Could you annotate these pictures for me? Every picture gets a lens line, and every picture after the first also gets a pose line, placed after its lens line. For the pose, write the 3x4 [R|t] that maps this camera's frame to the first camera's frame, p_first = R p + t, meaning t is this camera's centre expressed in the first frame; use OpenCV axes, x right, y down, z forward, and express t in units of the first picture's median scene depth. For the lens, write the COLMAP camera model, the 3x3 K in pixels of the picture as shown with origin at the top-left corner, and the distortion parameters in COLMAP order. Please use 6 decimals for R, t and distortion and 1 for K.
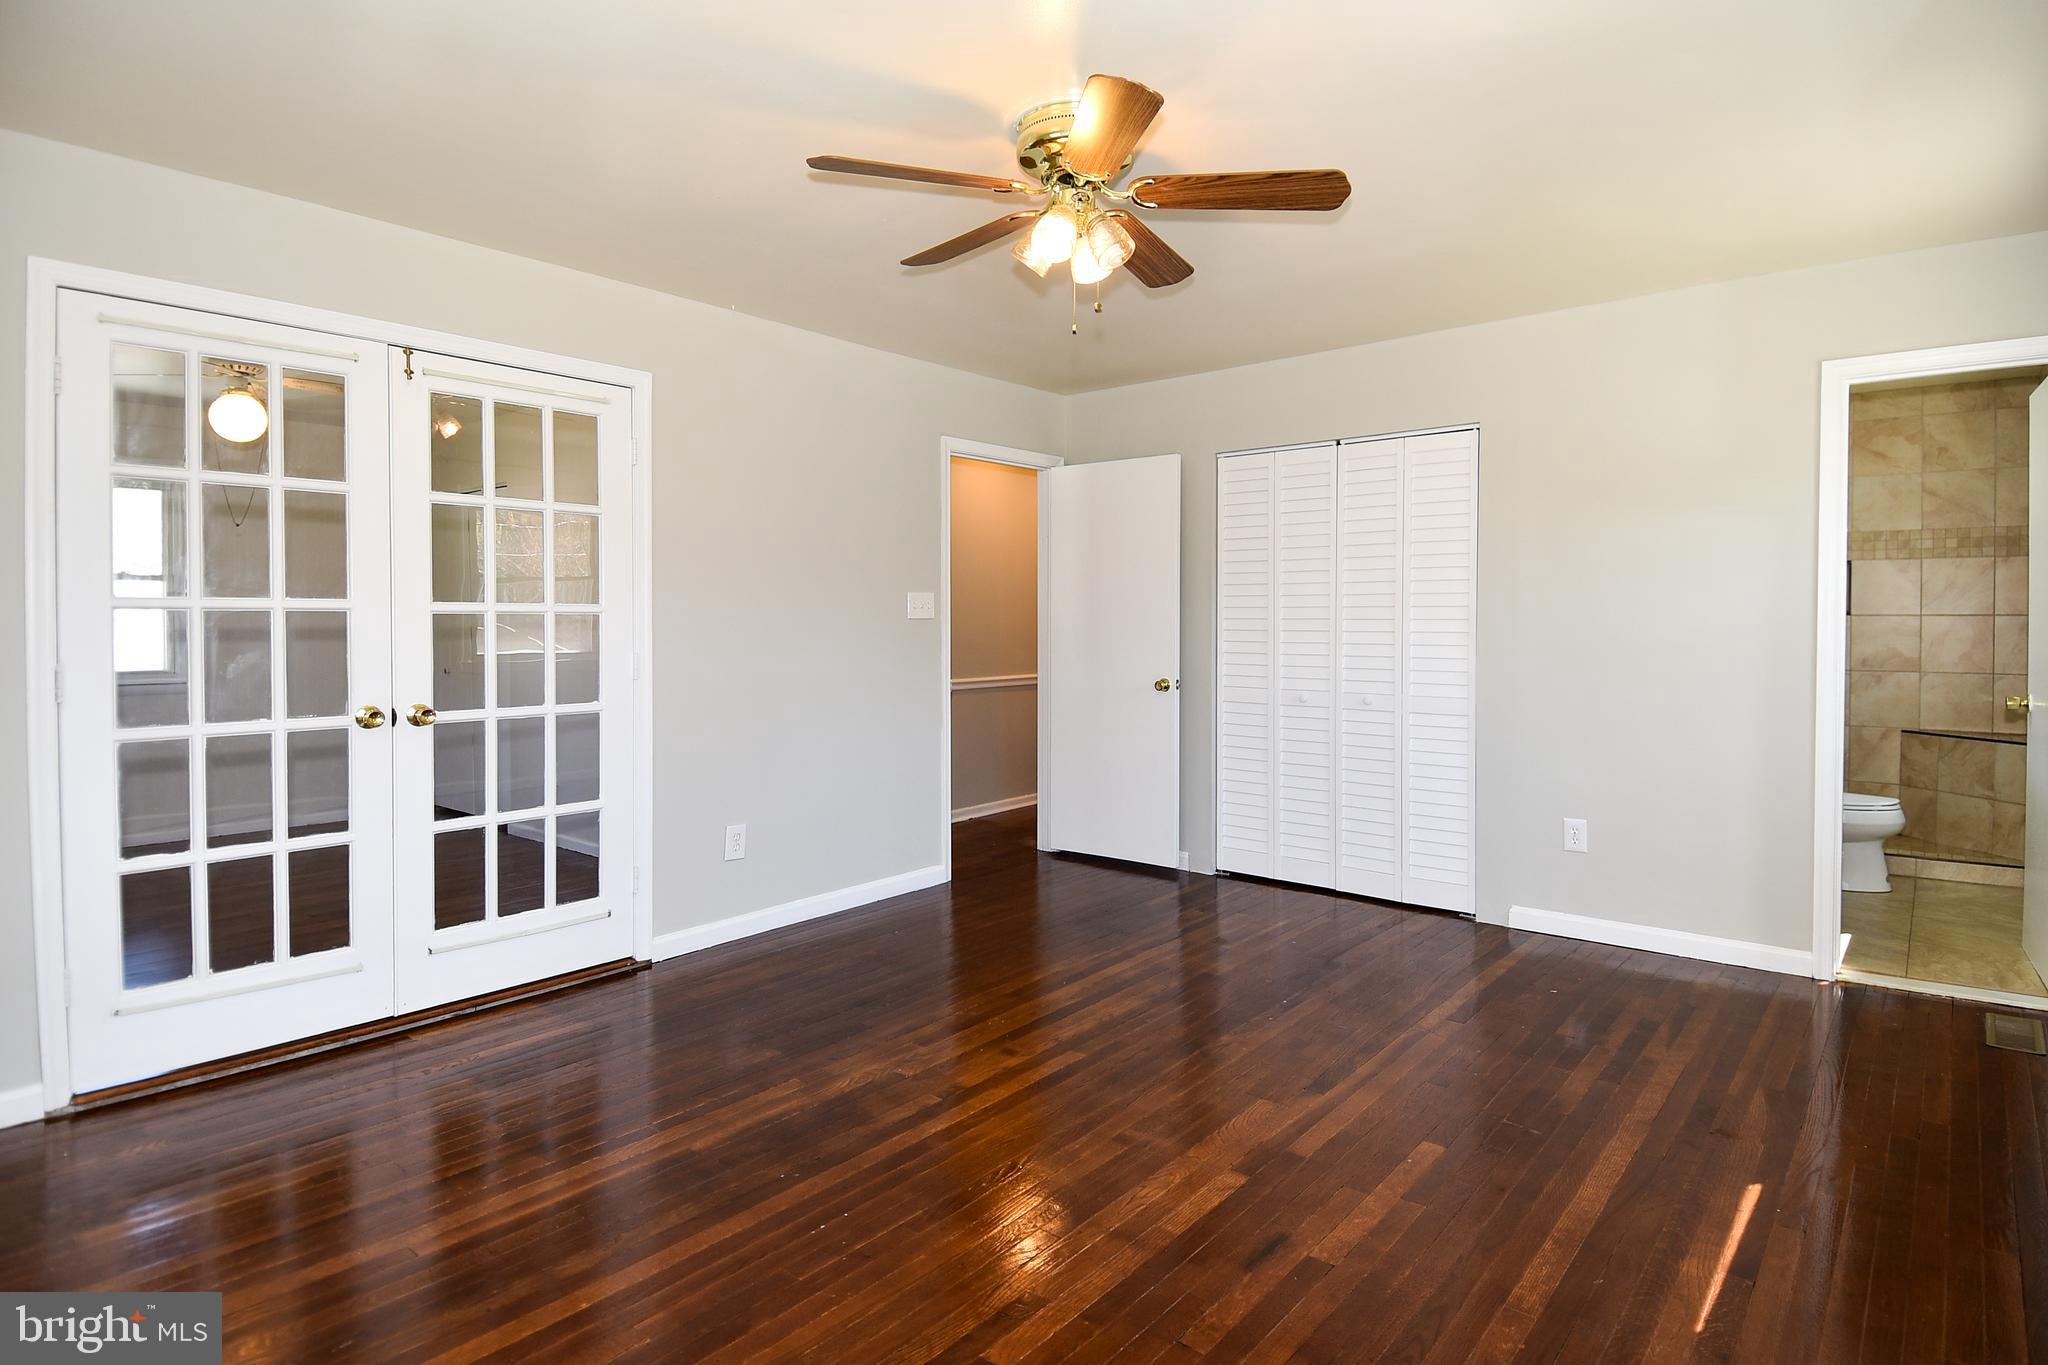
lens RADIAL K [[1089.9, 0, 1045.7], [0, 1089.9, 653.2], [0, 0, 1]] dist [0.051808, -0.055446]
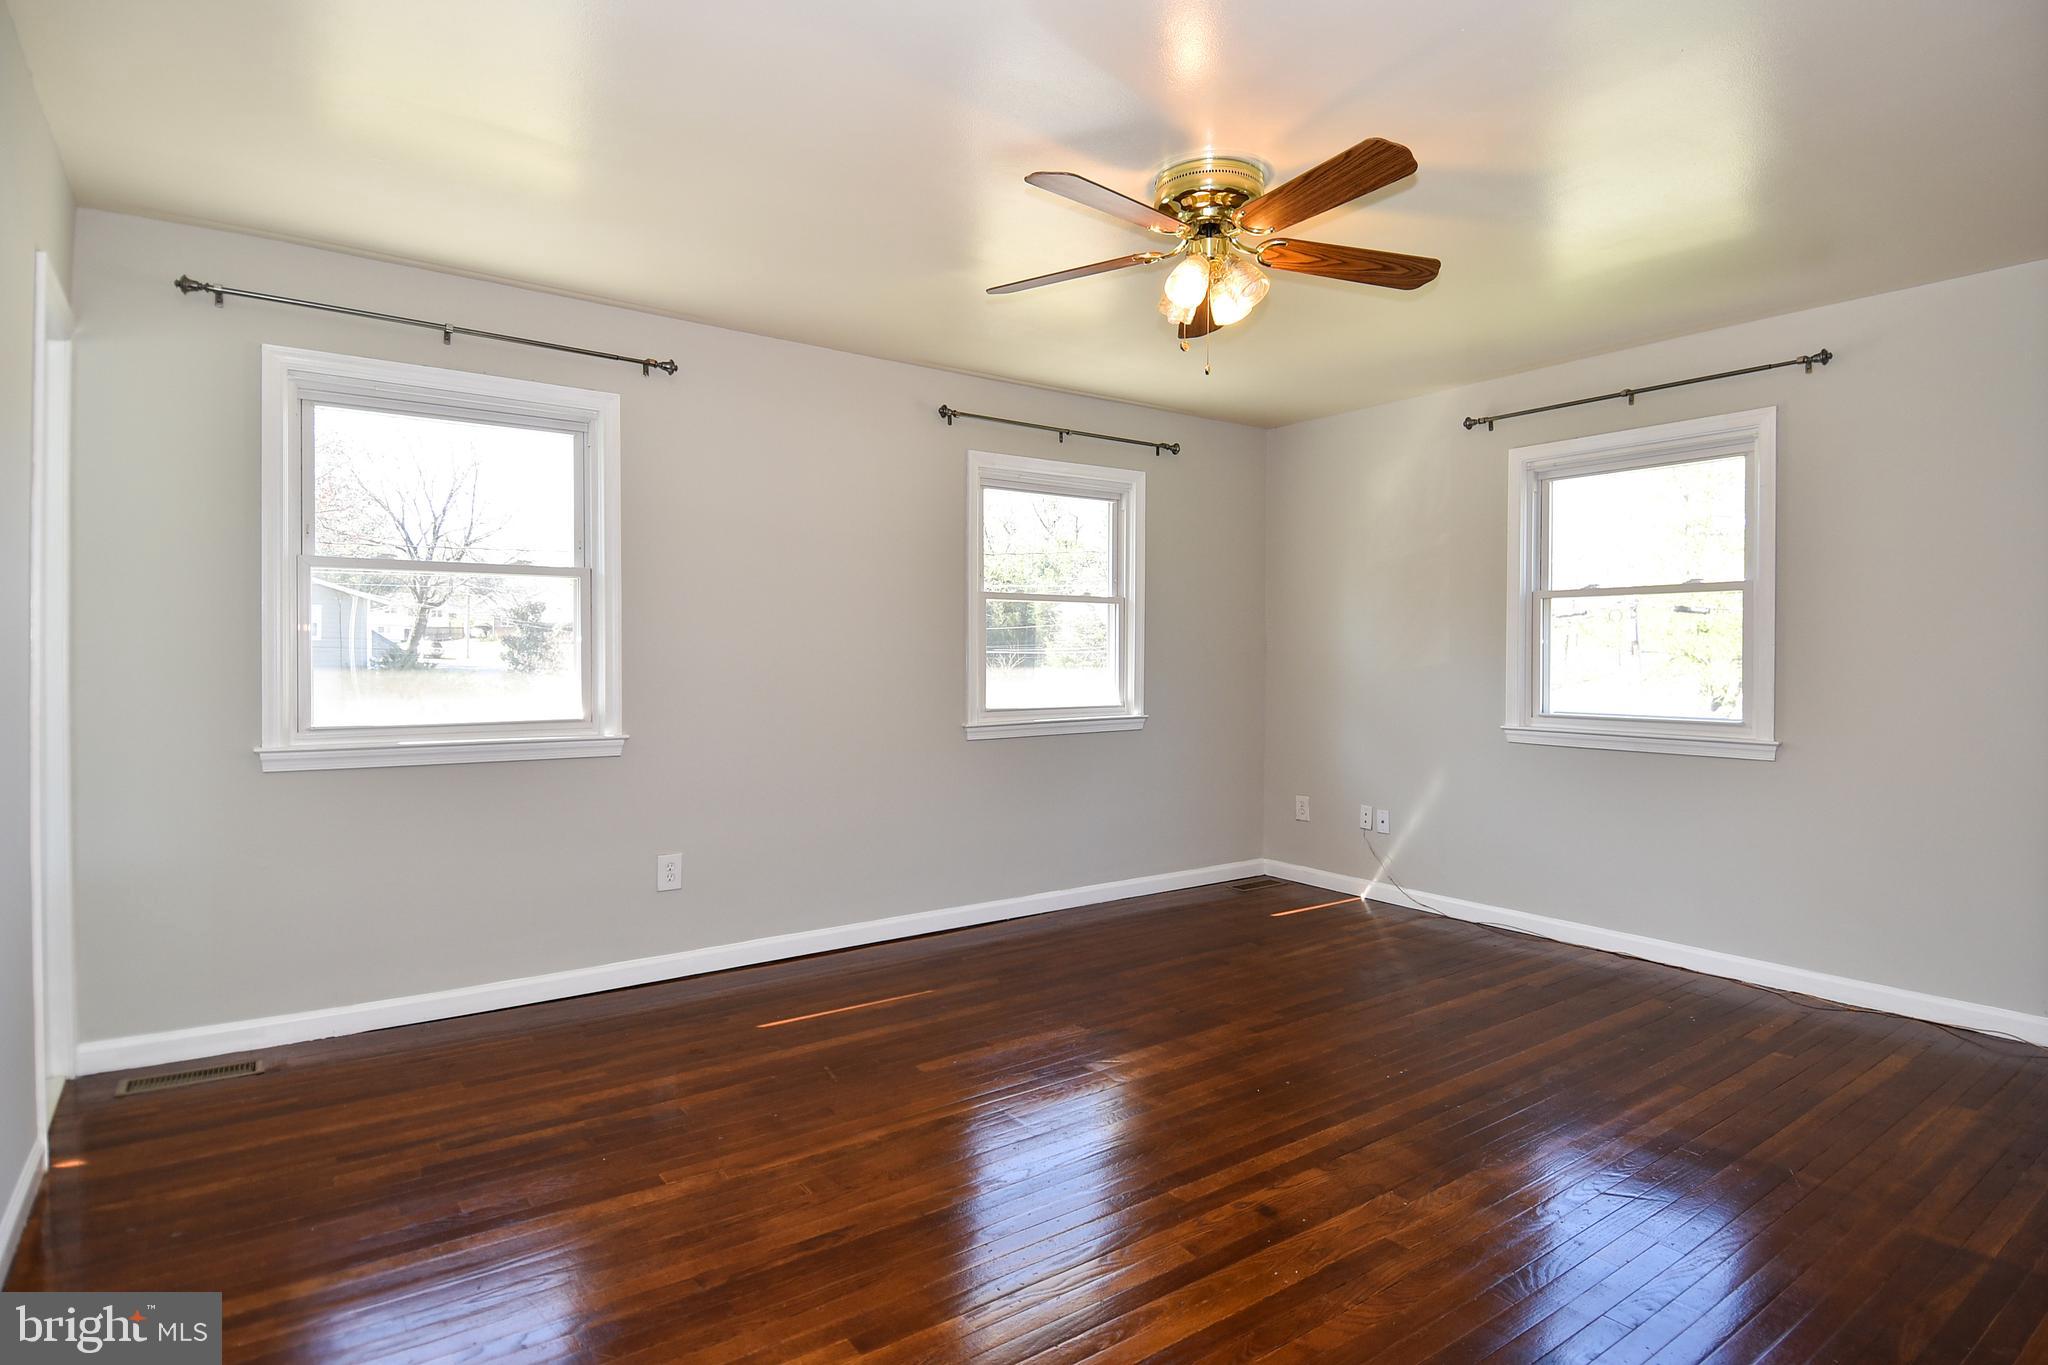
lens RADIAL K [[1089.9, 0, 1045.7], [0, 1089.9, 653.2], [0, 0, 1]] dist [0.051808, -0.055446]
pose [[-0.971255, -0.002086, 0.238031, -0.094489], [0.003746, 0.999704, 0.024048, -0.063157], [-0.238011, 0.024248, -0.970960, 2.548901]]
